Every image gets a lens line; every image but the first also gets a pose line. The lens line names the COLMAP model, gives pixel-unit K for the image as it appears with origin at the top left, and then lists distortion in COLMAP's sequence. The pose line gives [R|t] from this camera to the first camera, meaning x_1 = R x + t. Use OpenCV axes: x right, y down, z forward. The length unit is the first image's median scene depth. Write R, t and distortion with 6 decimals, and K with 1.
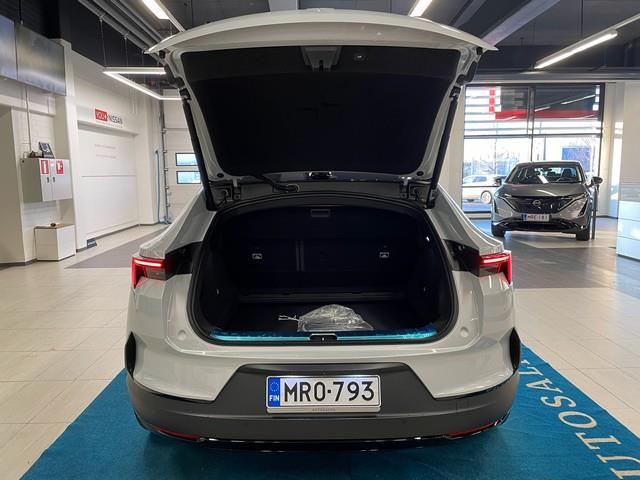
lens RADIAL K [[485.7, 0, 319.1], [0, 485.7, 230.9], [0, 0, 1]] dist [0.005158, -0.002279]
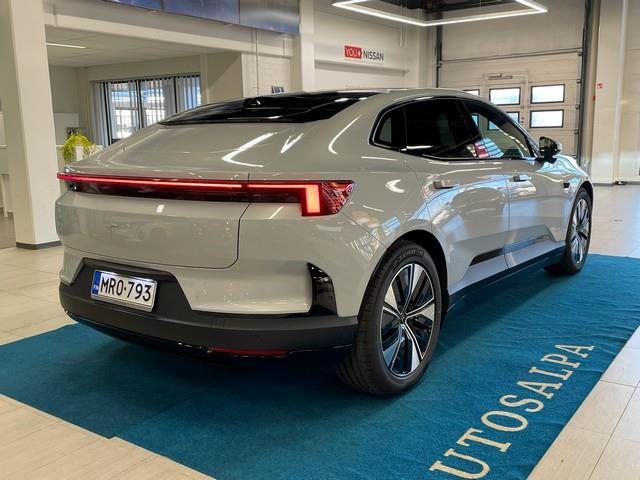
lens RADIAL K [[624.1, 0, 320.0], [0, 624.1, 240.0], [0, 0, 1]] dist [0.119753, 0.001652]
pose [[0.803464, 0.099700, -0.586945, 0.785974], [-0.058443, 0.994325, 0.088897, 0.029338], [0.592477, -0.037123, 0.804731, 0.029469]]
